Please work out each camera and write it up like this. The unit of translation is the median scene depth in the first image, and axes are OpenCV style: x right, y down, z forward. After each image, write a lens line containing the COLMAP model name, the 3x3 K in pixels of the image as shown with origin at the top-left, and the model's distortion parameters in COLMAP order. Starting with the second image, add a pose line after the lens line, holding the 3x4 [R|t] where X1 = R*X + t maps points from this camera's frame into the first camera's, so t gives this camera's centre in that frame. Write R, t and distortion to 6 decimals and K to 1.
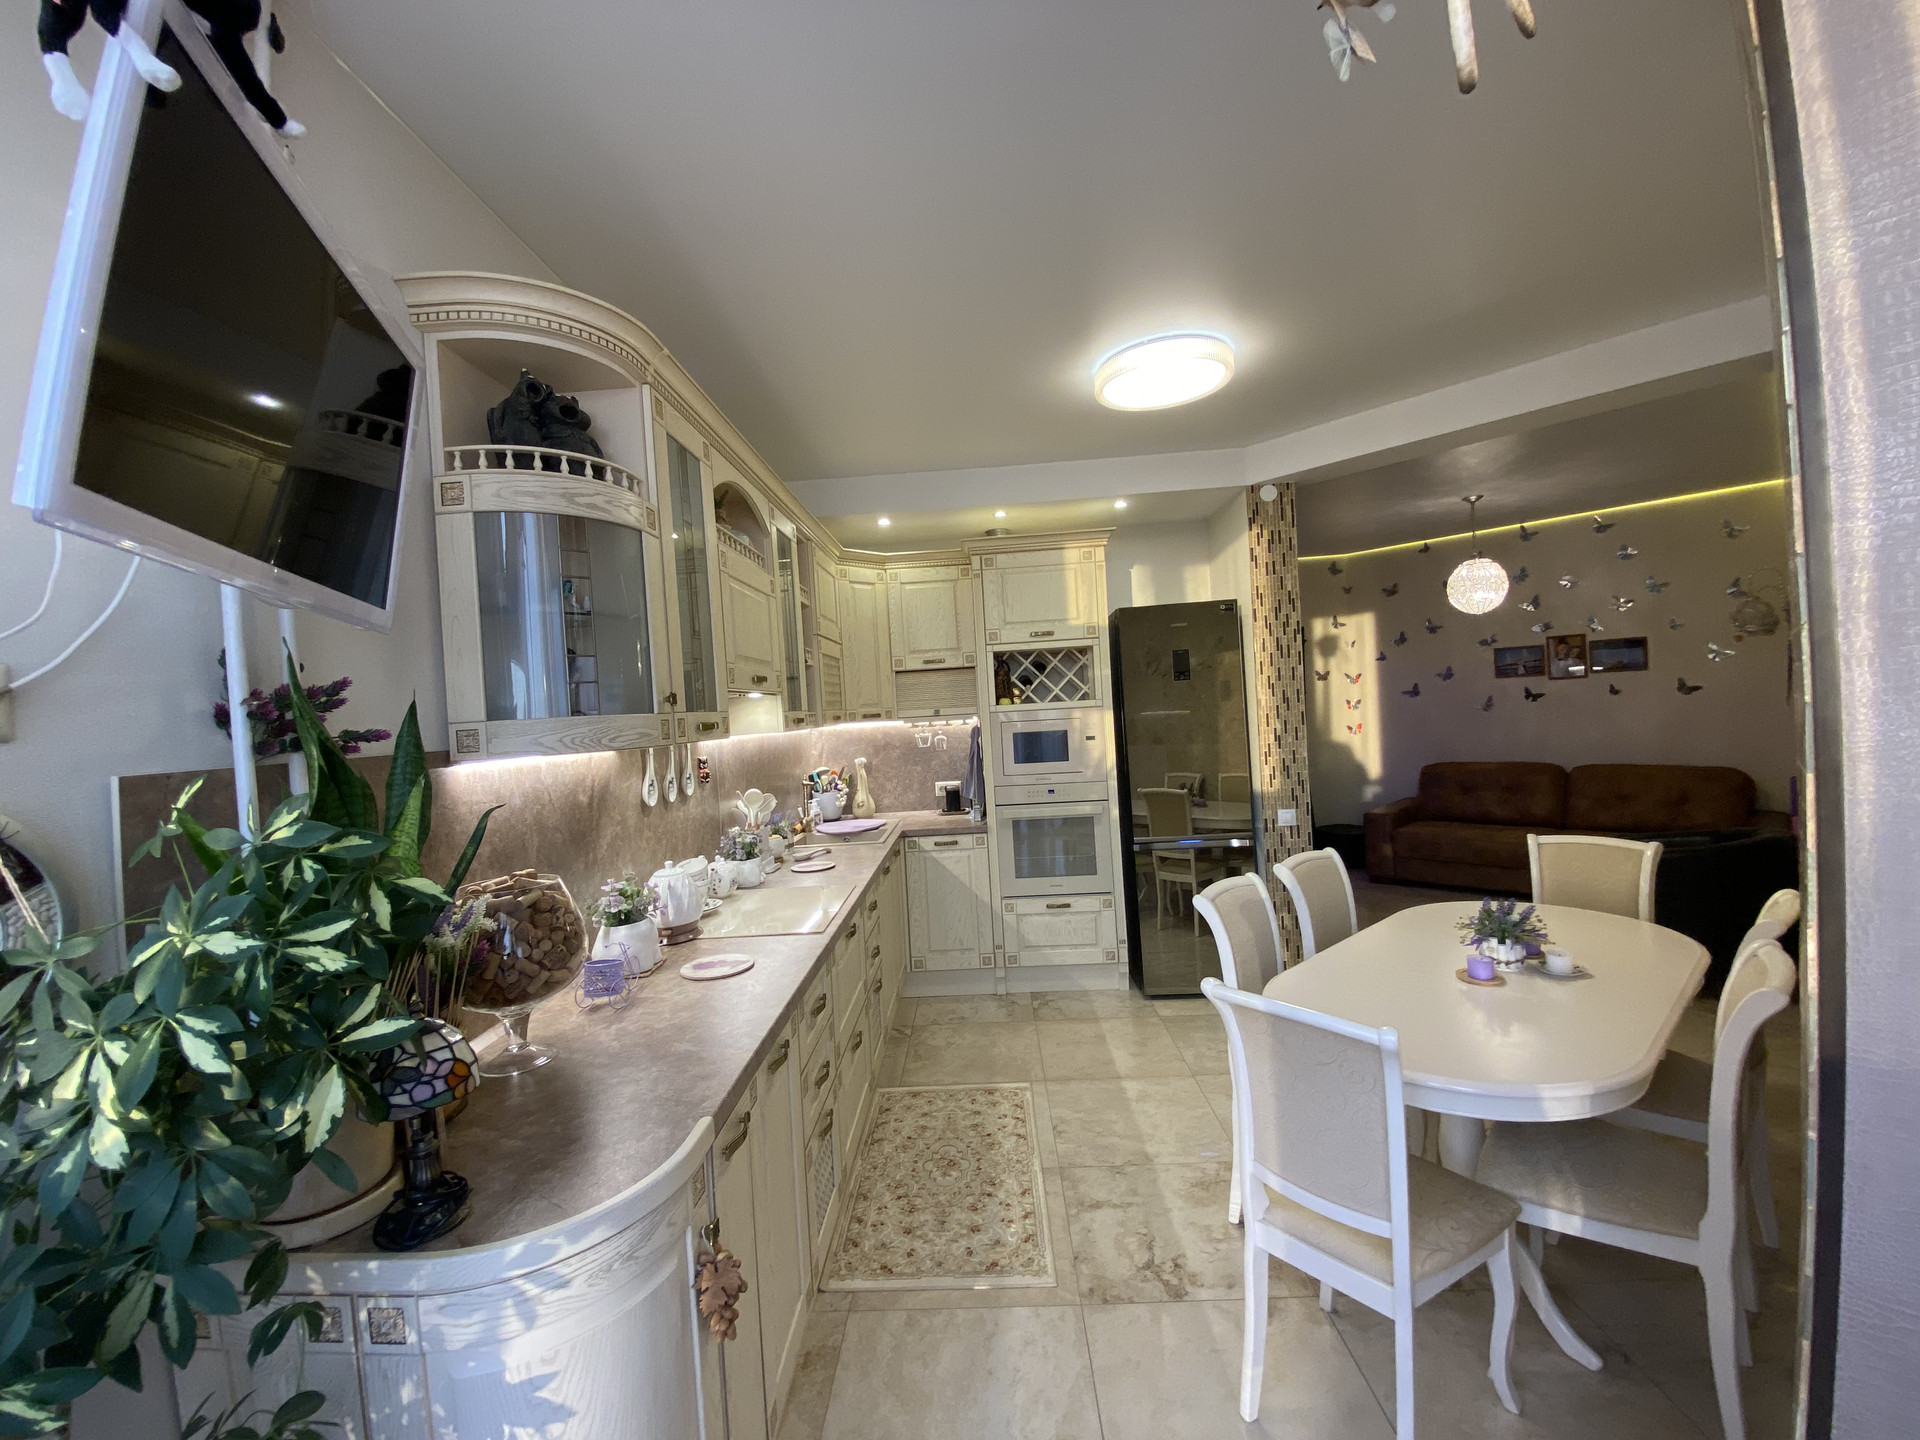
lens RADIAL K [[772.5, 0, 960.9], [0, 772.5, 715.4], [0, 0, 1]] dist [0.033204, -0.031430]
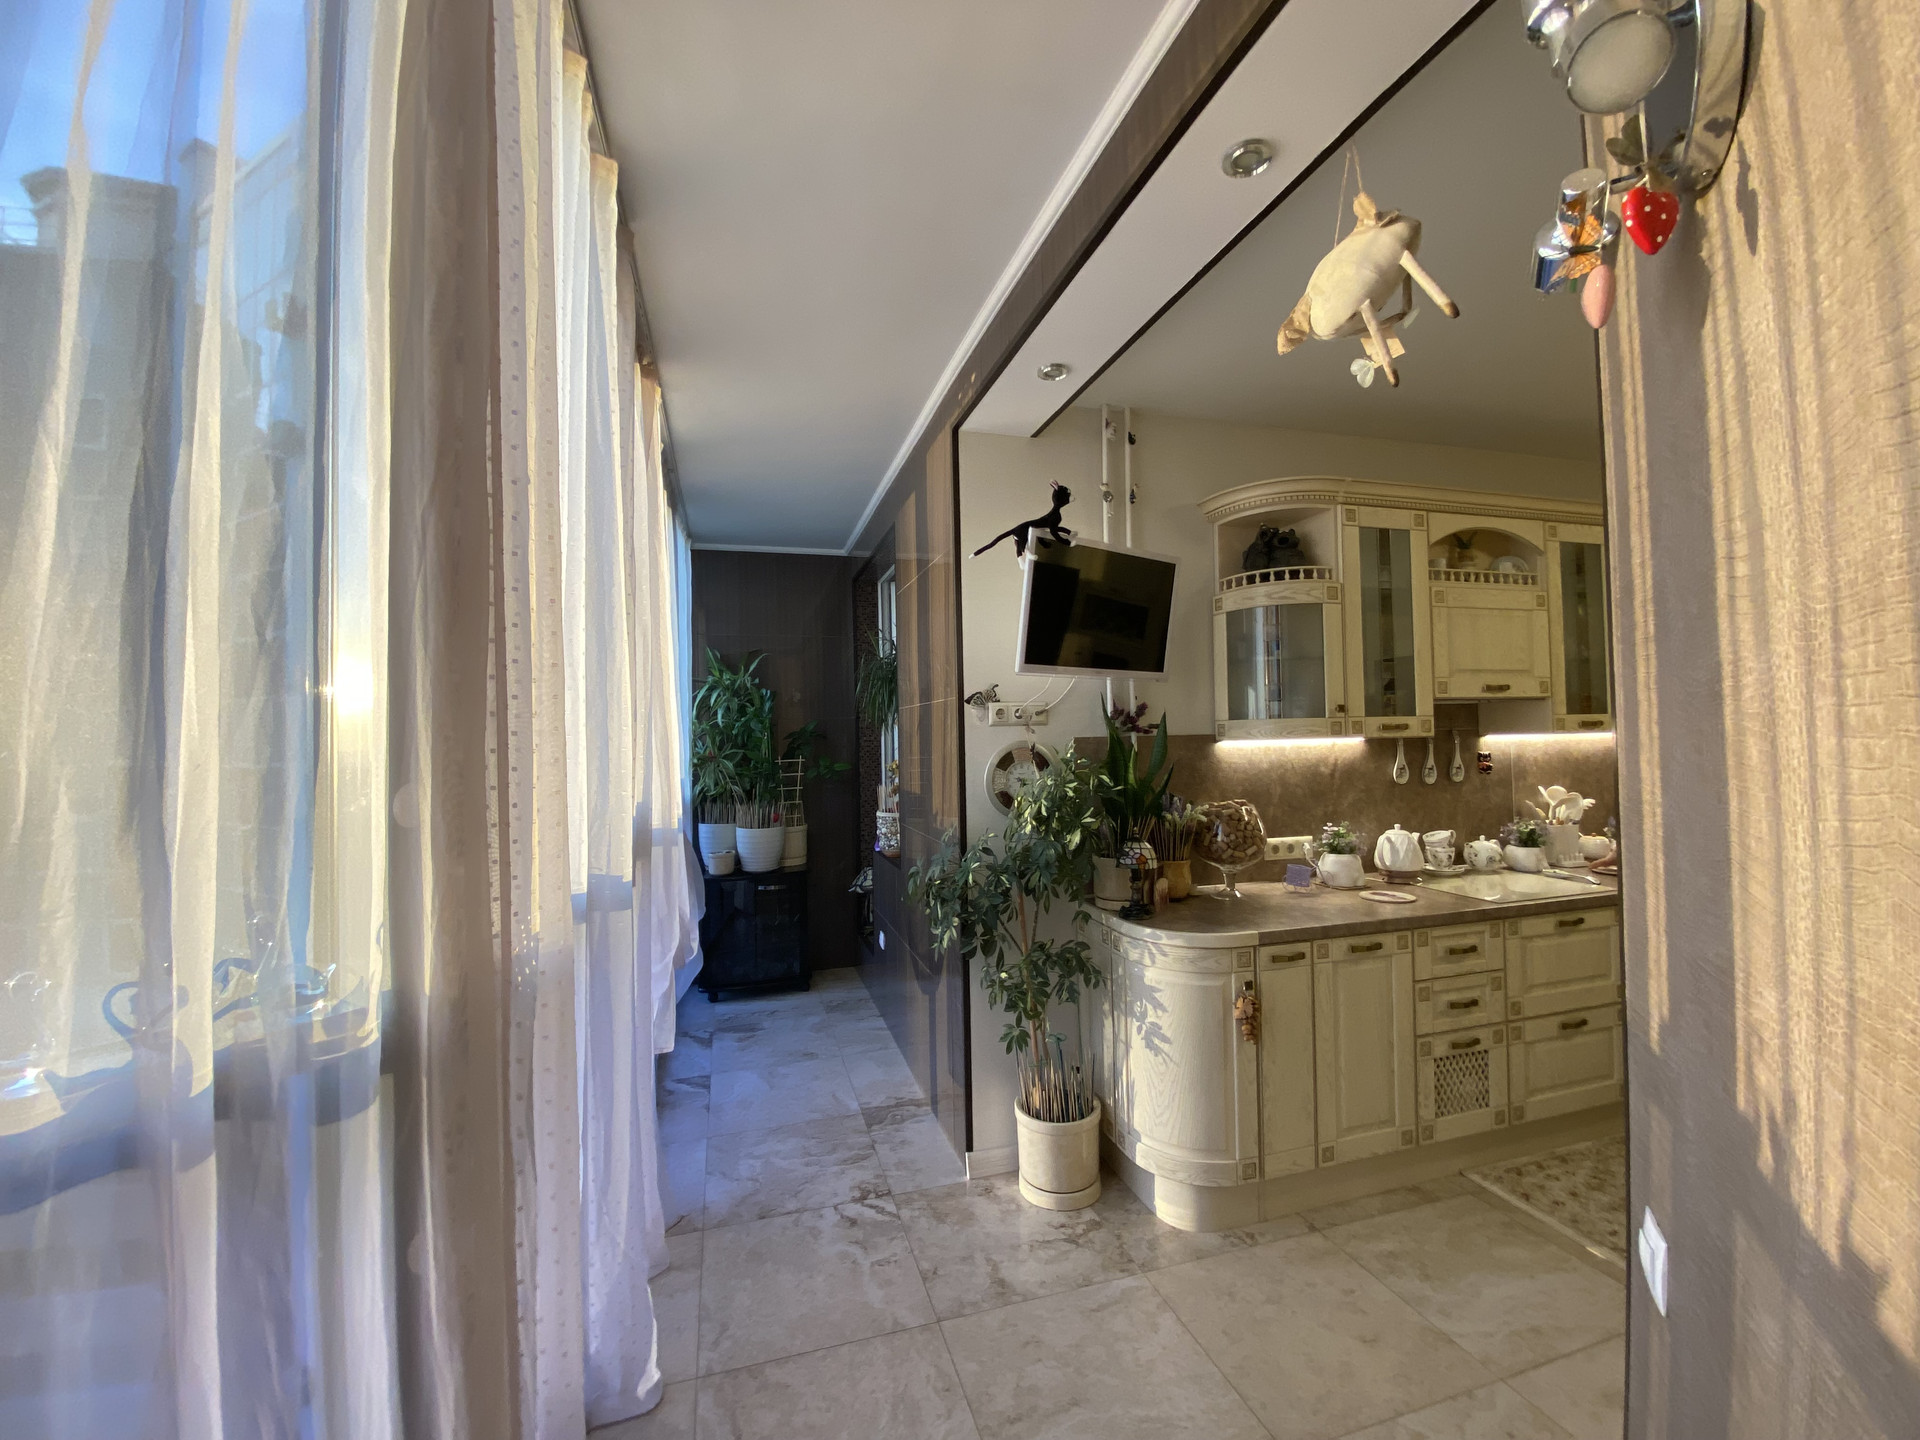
lens RADIAL K [[772.5, 0, 960.9], [0, 772.5, 715.4], [0, 0, 1]] dist [0.033204, -0.031430]
pose [[0.318973, 0.025662, -0.947416, 0.382149], [-0.005967, 0.999668, 0.025069, -0.018845], [0.947745, -0.002344, 0.319020, -0.092857]]
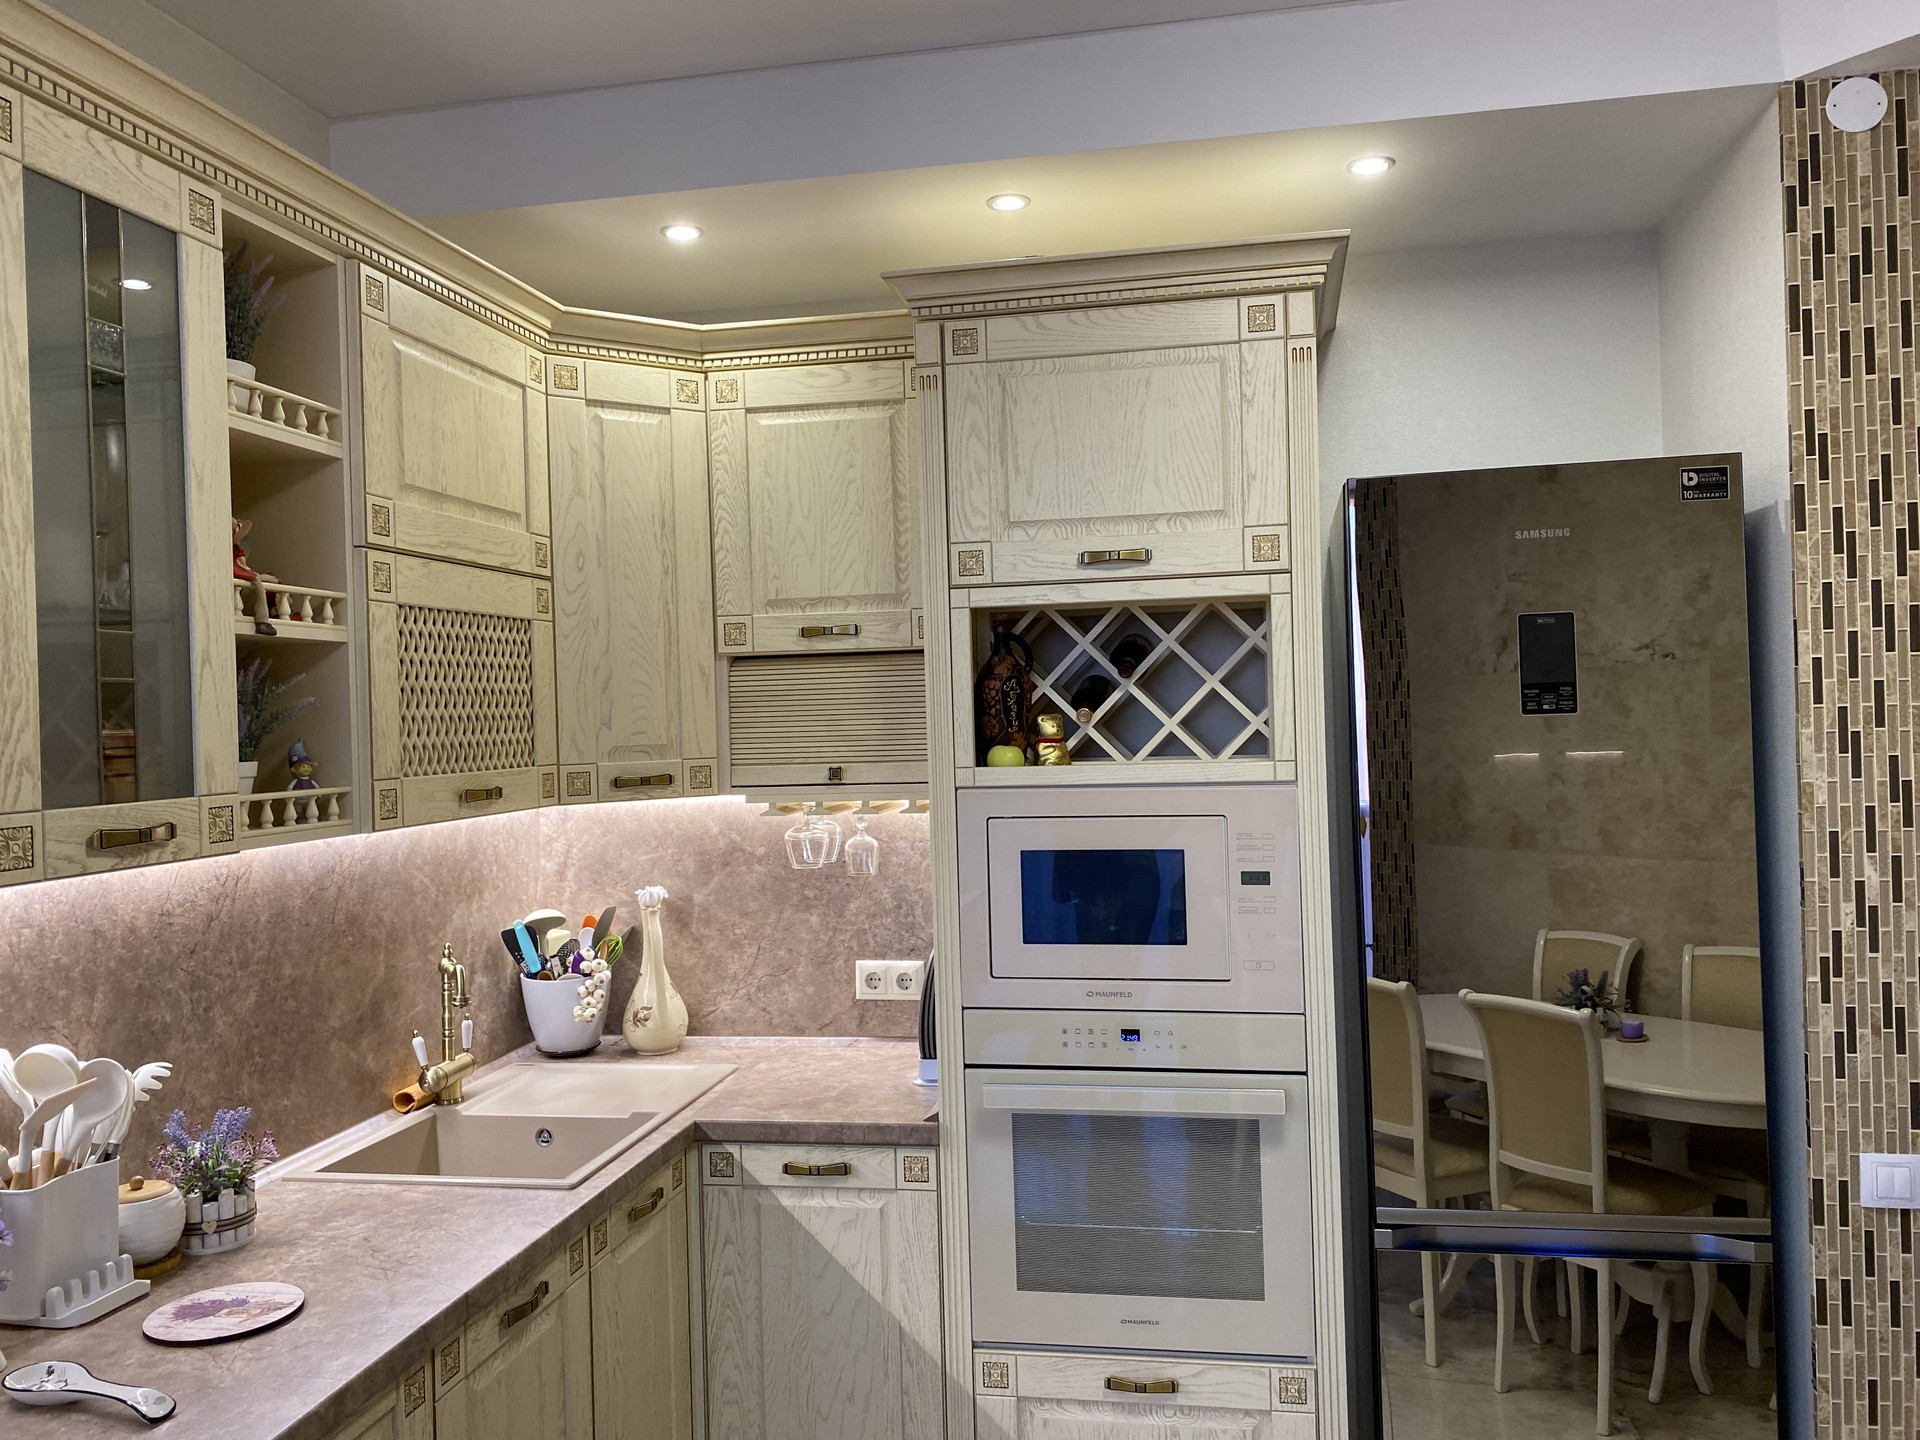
lens RADIAL K [[1505.0, 0, 968.3], [0, 1505.0, 709.4], [0, 0, 1]] dist [0.001631, -0.006721]
pose [[0.990394, 0.028026, -0.135404, 0.130228], [-0.028327, 0.999599, -0.000299, -0.038304], [0.135341, 0.004131, 0.990790, 0.349848]]
